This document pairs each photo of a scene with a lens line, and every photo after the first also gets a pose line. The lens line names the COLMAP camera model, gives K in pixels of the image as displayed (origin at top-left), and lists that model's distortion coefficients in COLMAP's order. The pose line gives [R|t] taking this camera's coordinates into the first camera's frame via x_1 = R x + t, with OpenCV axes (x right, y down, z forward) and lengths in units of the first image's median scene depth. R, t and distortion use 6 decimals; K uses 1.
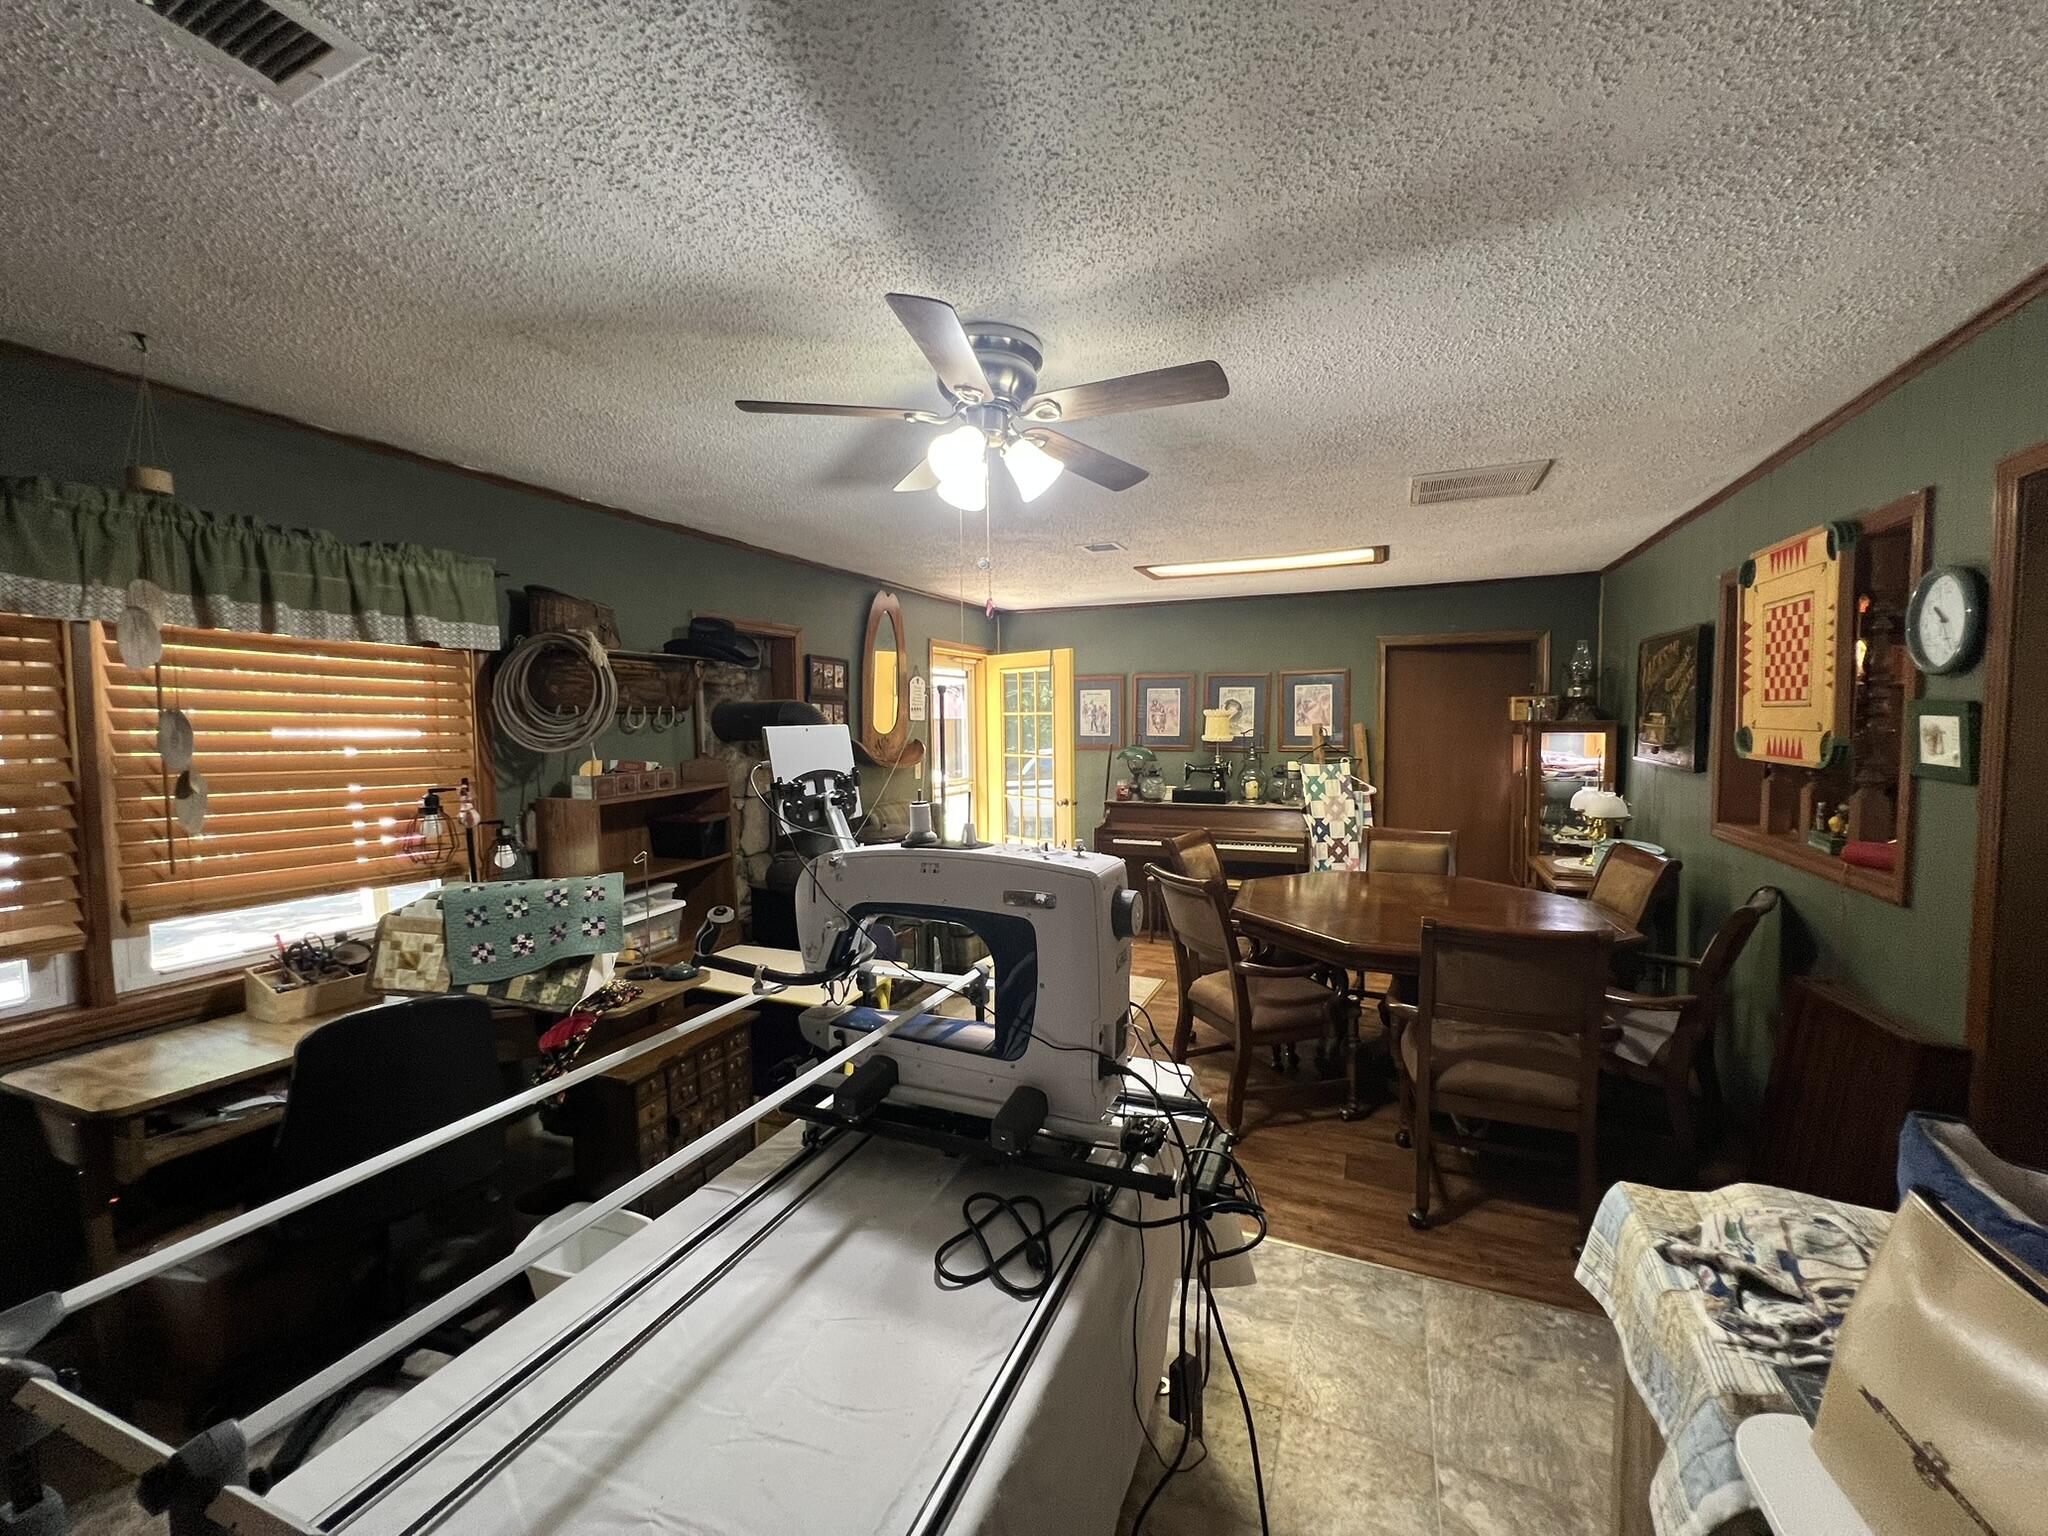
lens RADIAL K [[818.3, 0, 1024.0], [0, 818.3, 768.0], [0, 0, 1]] dist [-0.000283, -0.000015]
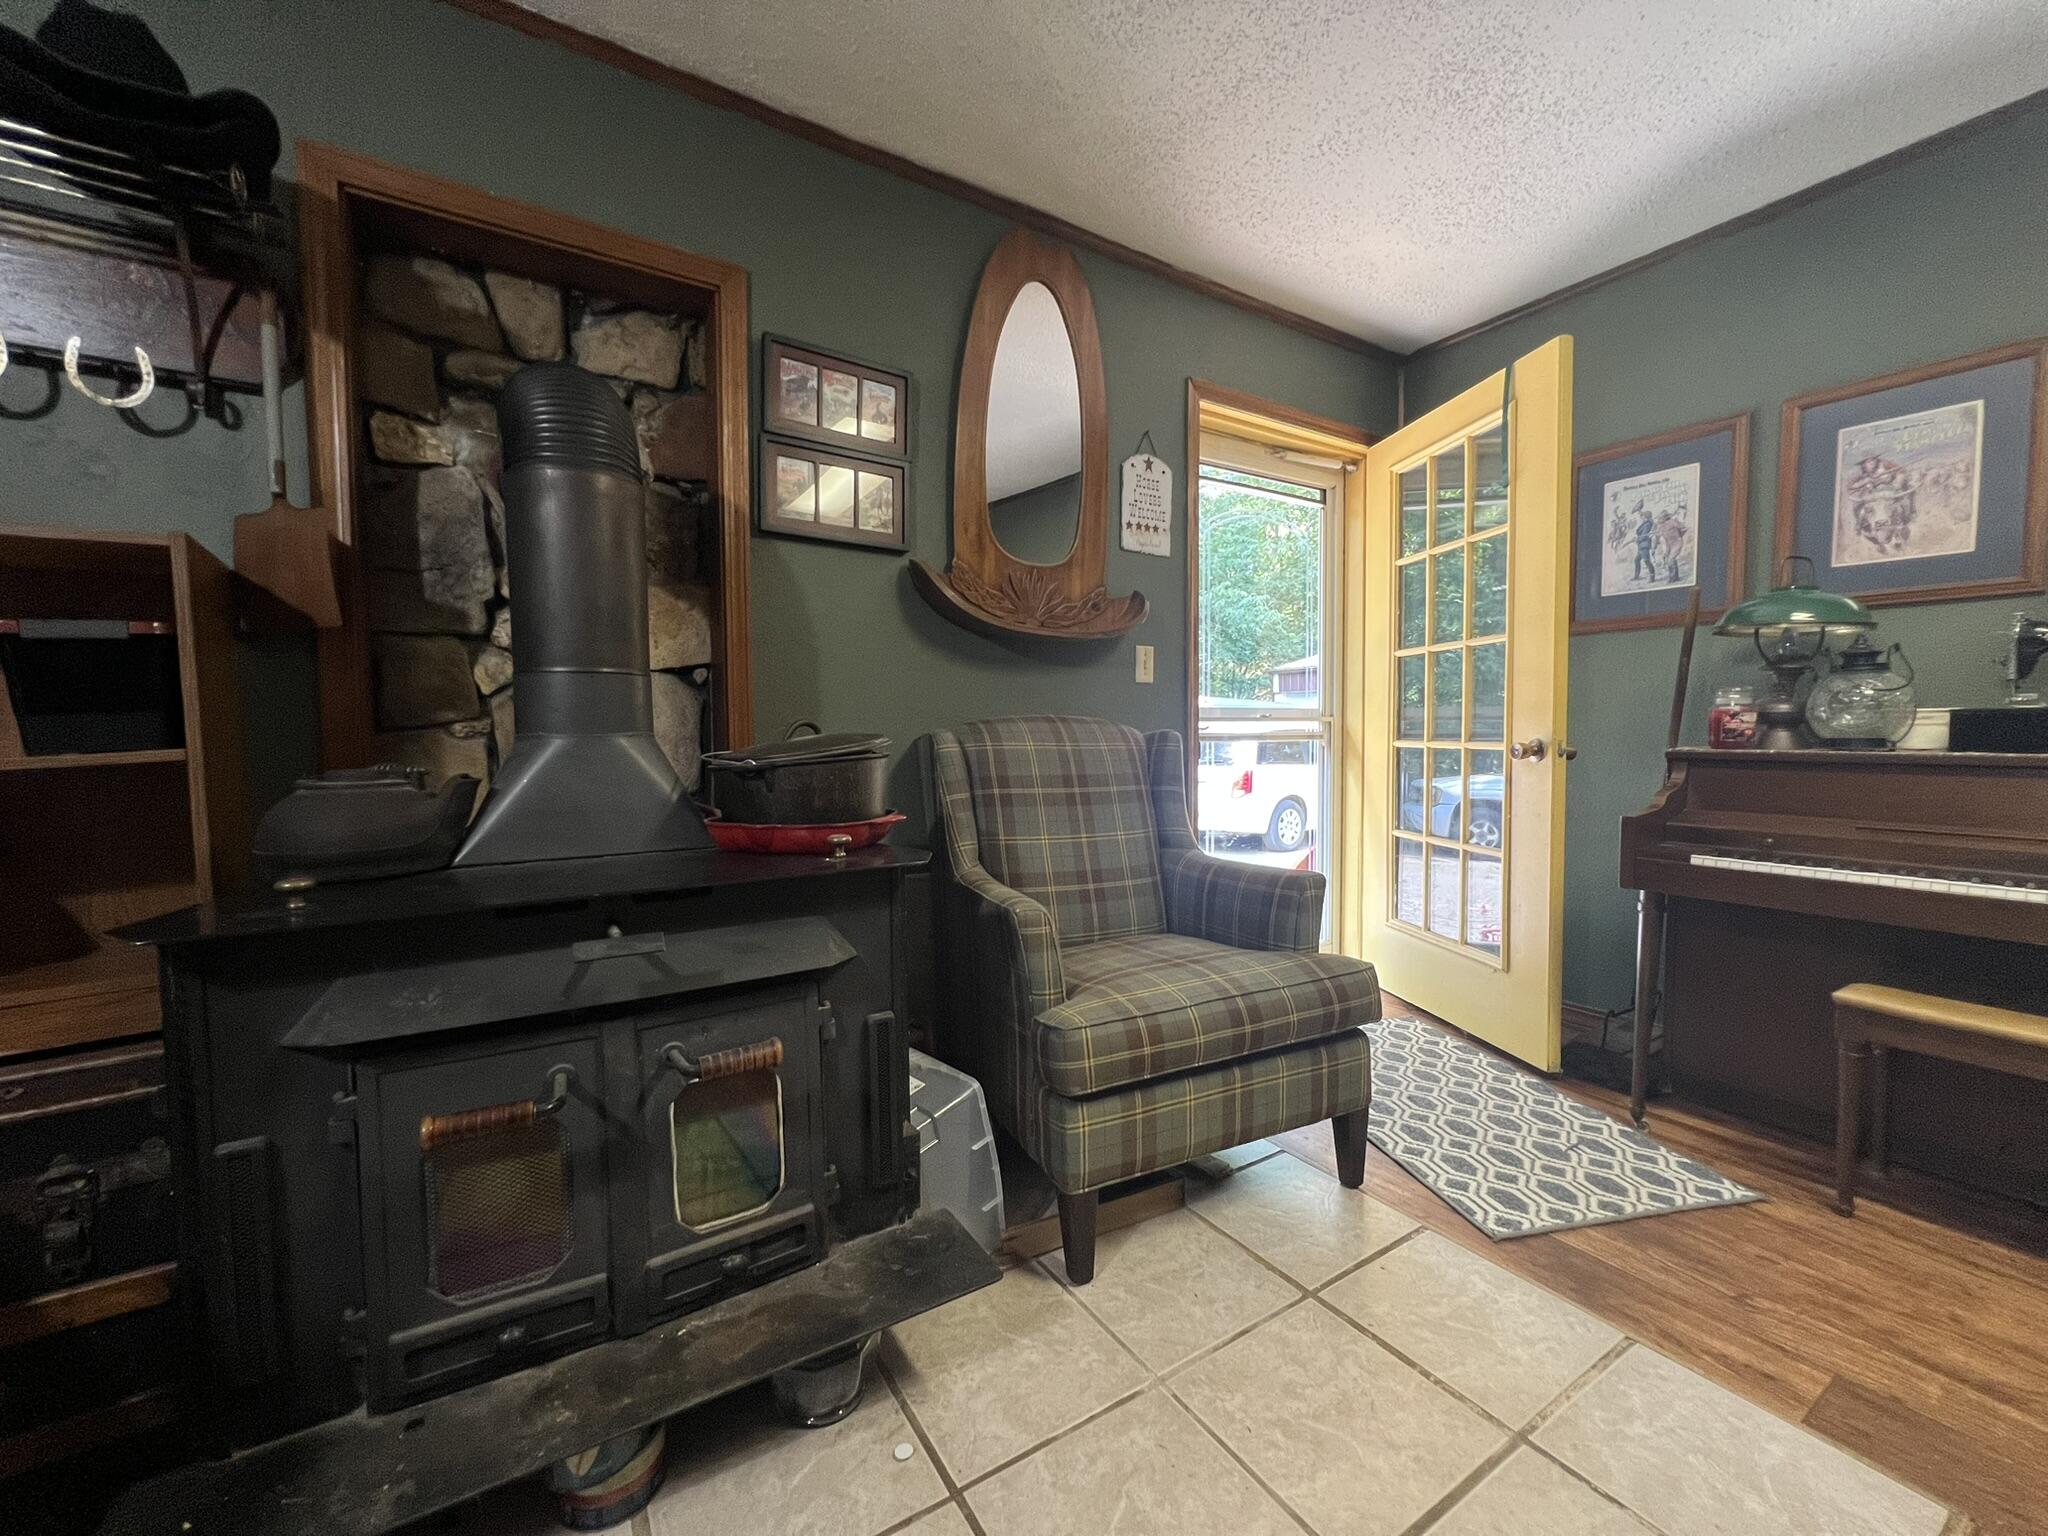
lens RADIAL K [[819.6, 0, 1025.4], [0, 819.6, 767.7], [0, 0, 1]] dist [-0.000426, -0.000009]
pose [[0.831298, 0.029270, -0.555056, 0.063672], [-0.031302, 0.999493, 0.005826, 0.054988], [0.554945, 0.012531, 0.831793, 0.541799]]
